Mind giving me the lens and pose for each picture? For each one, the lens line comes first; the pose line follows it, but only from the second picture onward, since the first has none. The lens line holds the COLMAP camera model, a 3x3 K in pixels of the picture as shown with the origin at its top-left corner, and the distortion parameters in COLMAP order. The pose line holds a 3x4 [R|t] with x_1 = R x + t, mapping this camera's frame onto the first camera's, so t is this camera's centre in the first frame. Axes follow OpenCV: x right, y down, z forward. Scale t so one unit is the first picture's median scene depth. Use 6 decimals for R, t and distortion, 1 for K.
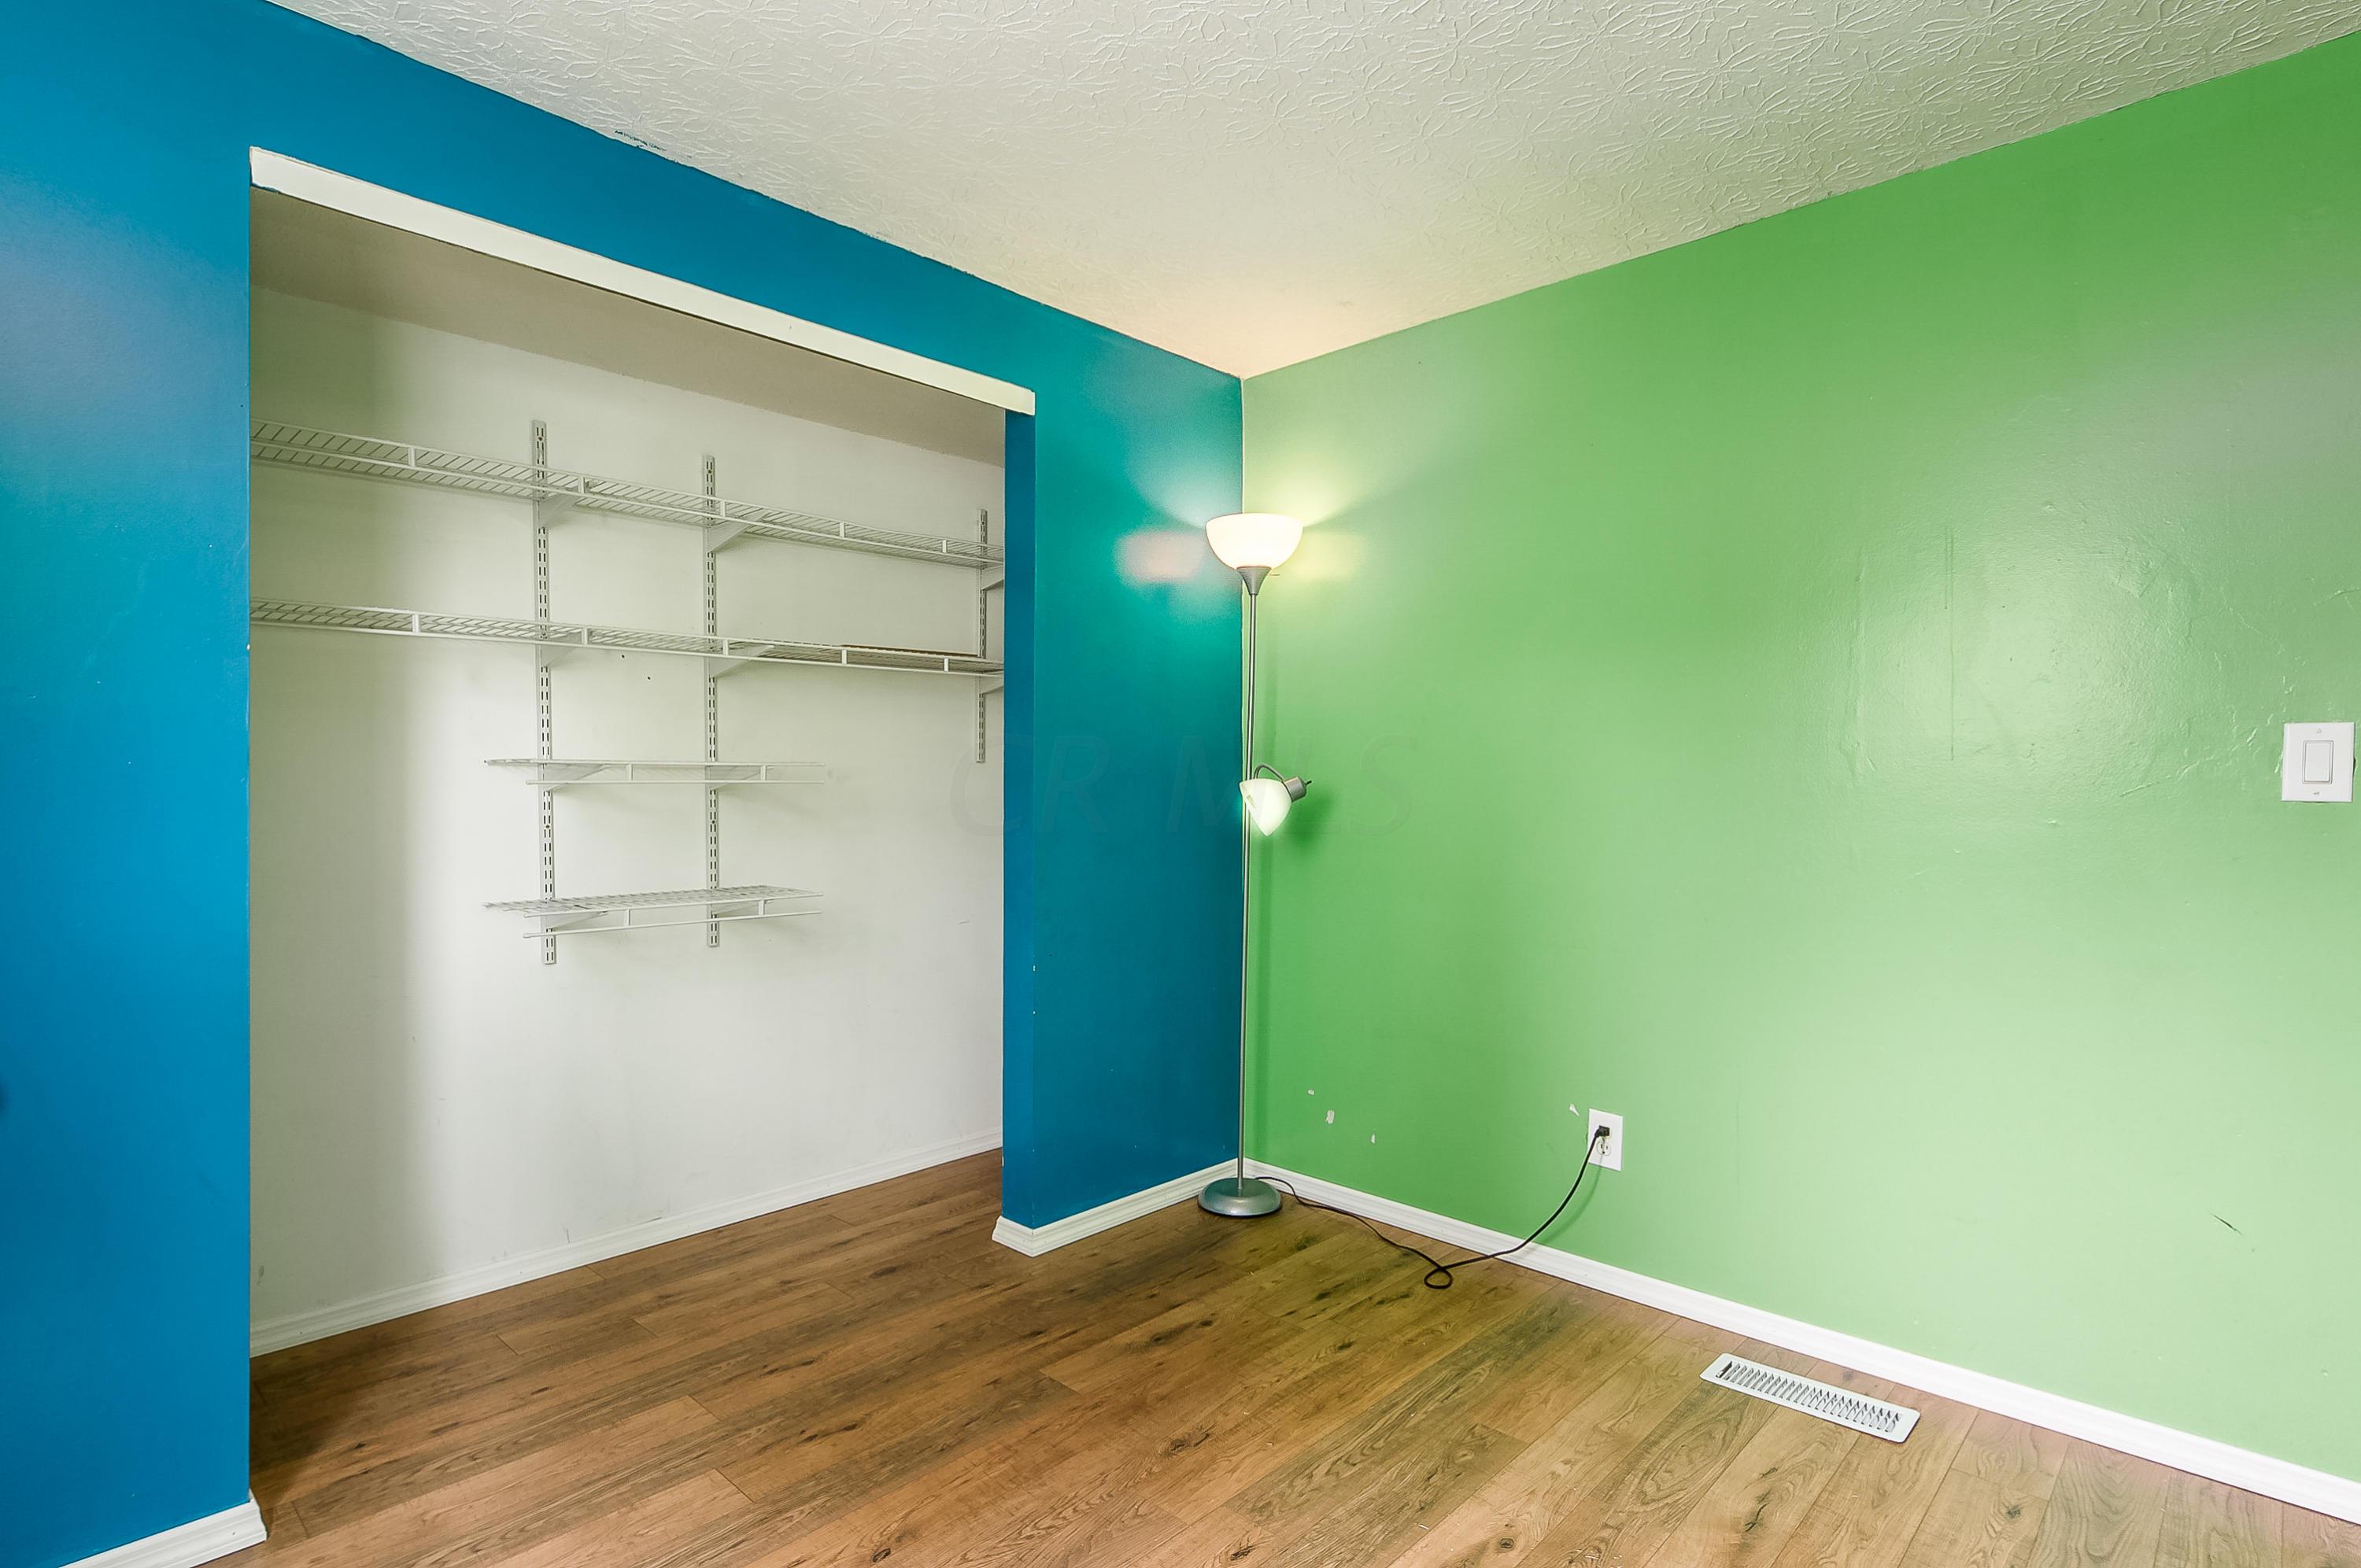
lens RADIAL K [[1180.0, 0, 1175.9], [0, 1180.0, 796.5], [0, 0, 1]] dist [-0.000231, -0.000236]
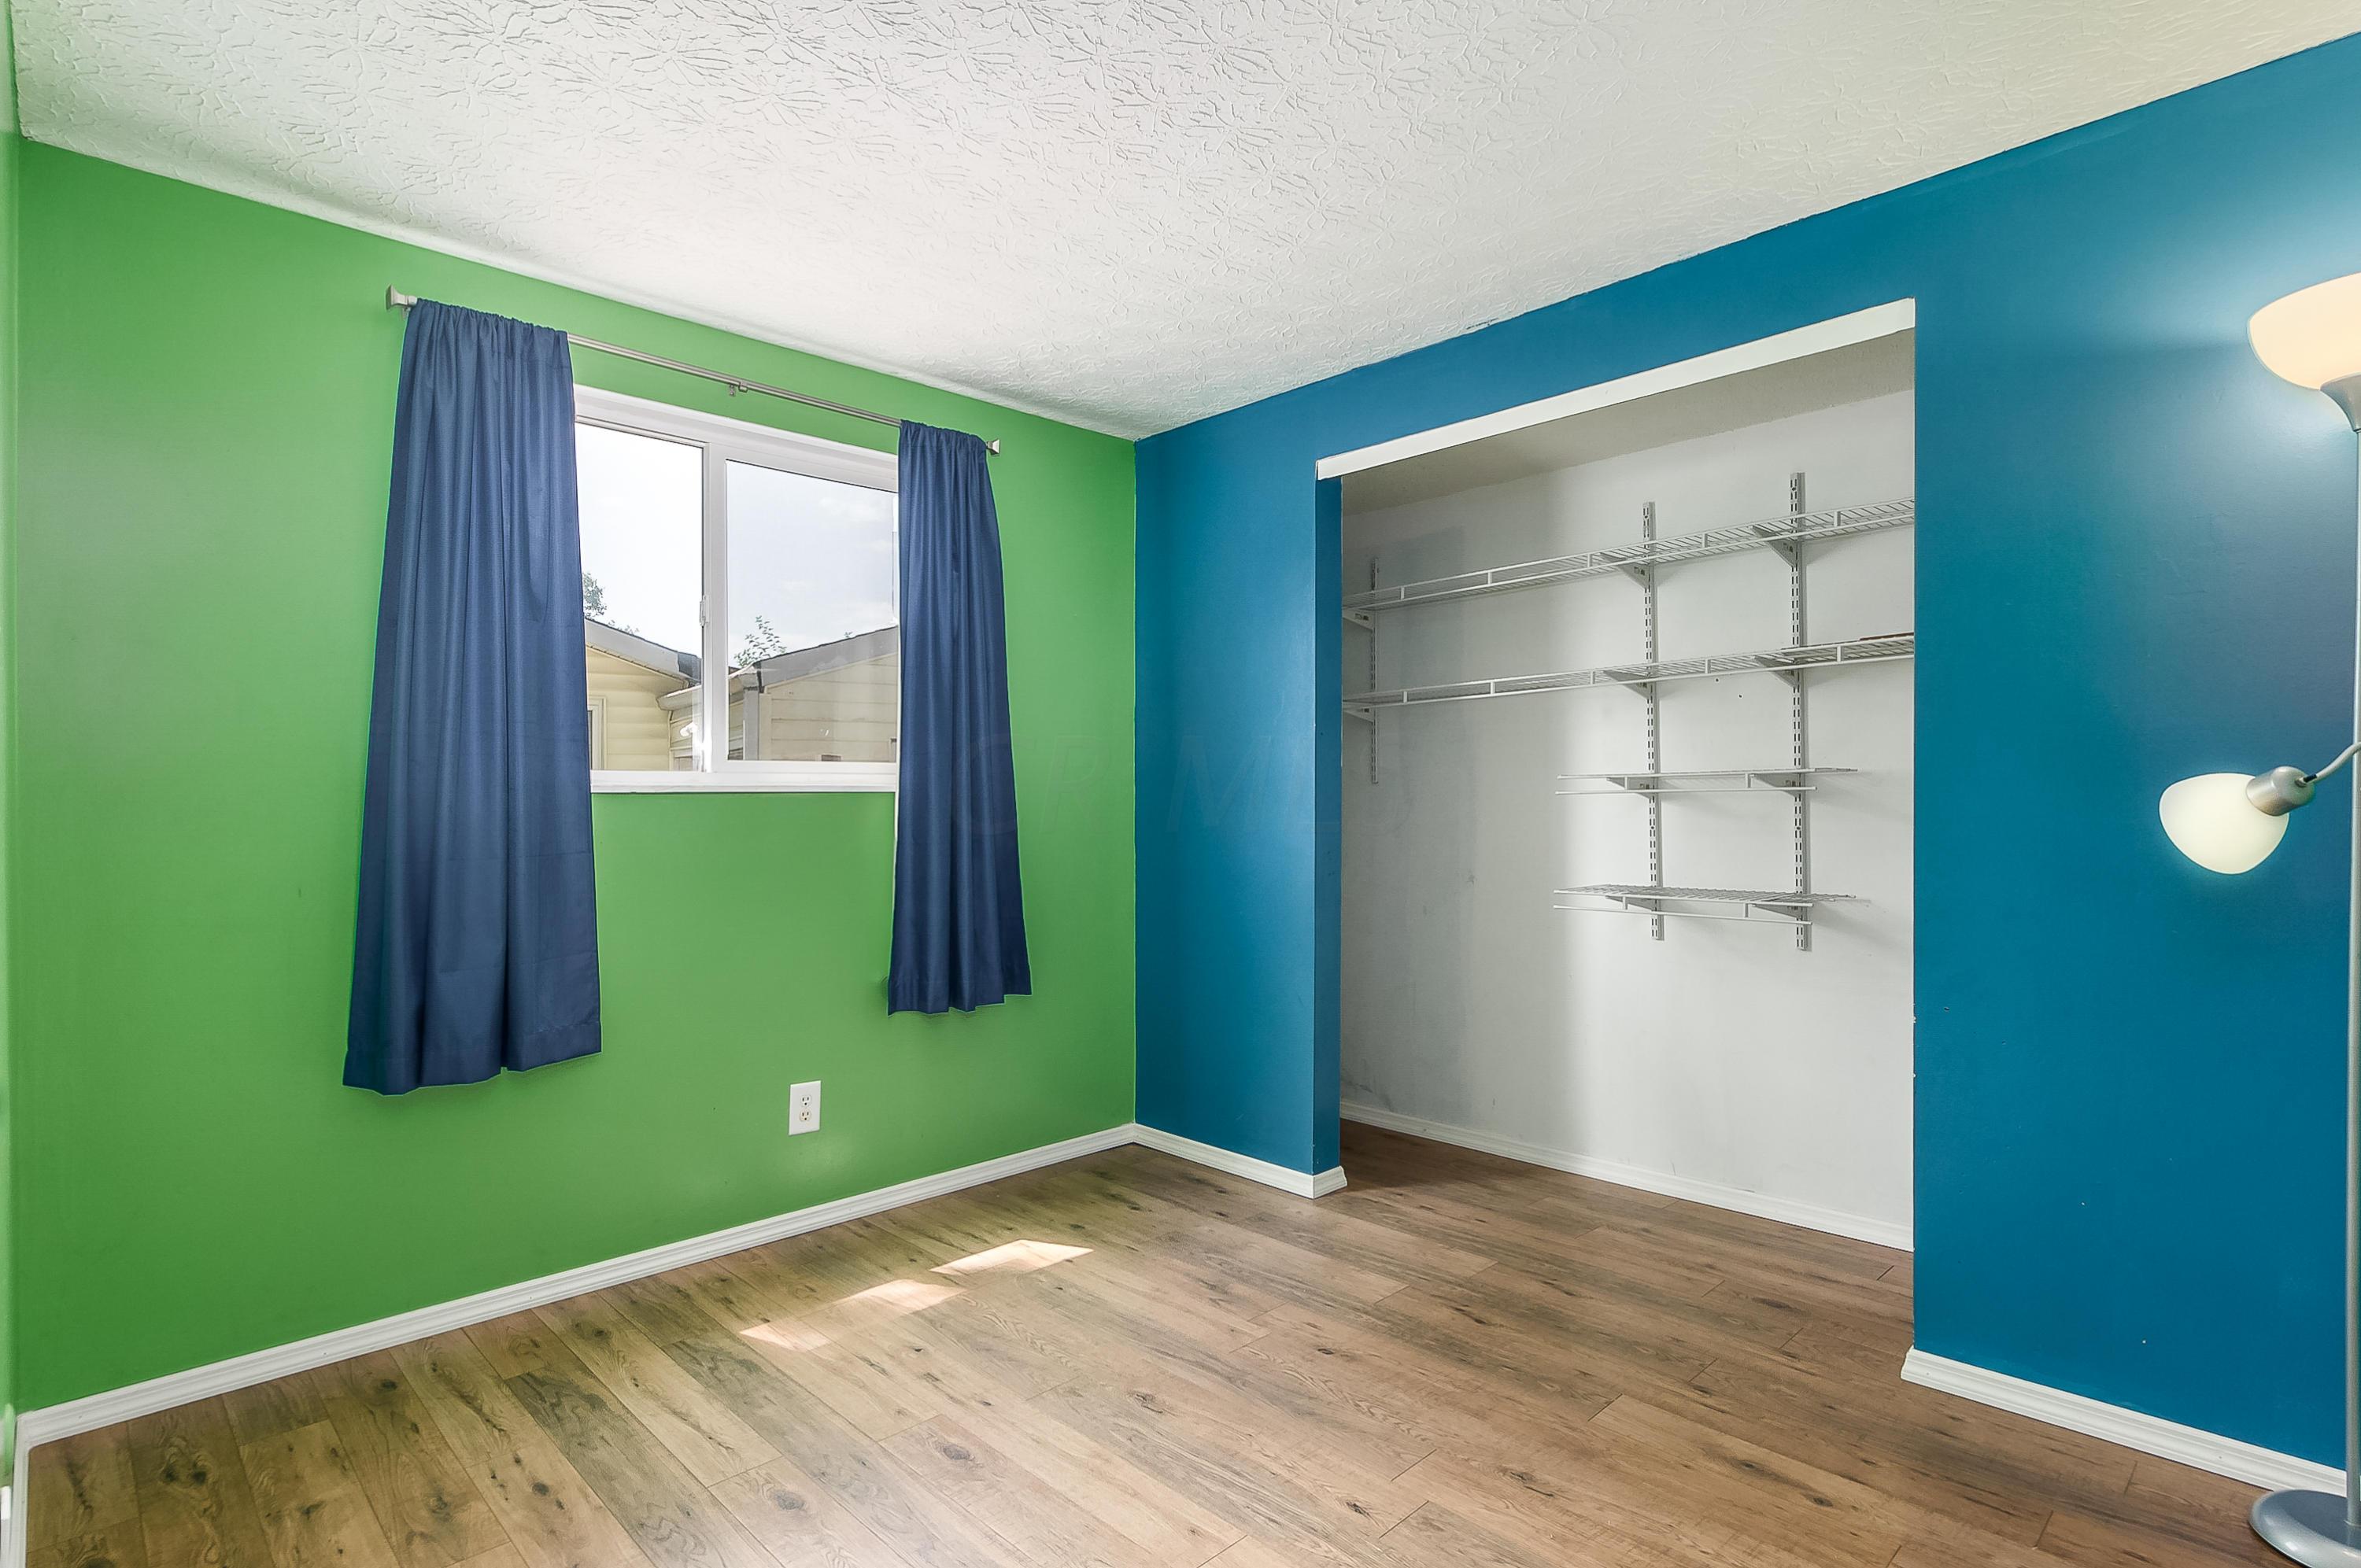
lens RADIAL K [[1180.0, 0, 1189.9], [0, 1180.0, 790.9], [0, 0, 1]] dist [-0.000231, -0.000236]
pose [[-0.052474, -0.017597, -0.998467, 0.788311], [-0.001008, 0.999845, -0.017569, 0.010107], [0.998622, 0.000085, -0.052484, 0.630284]]
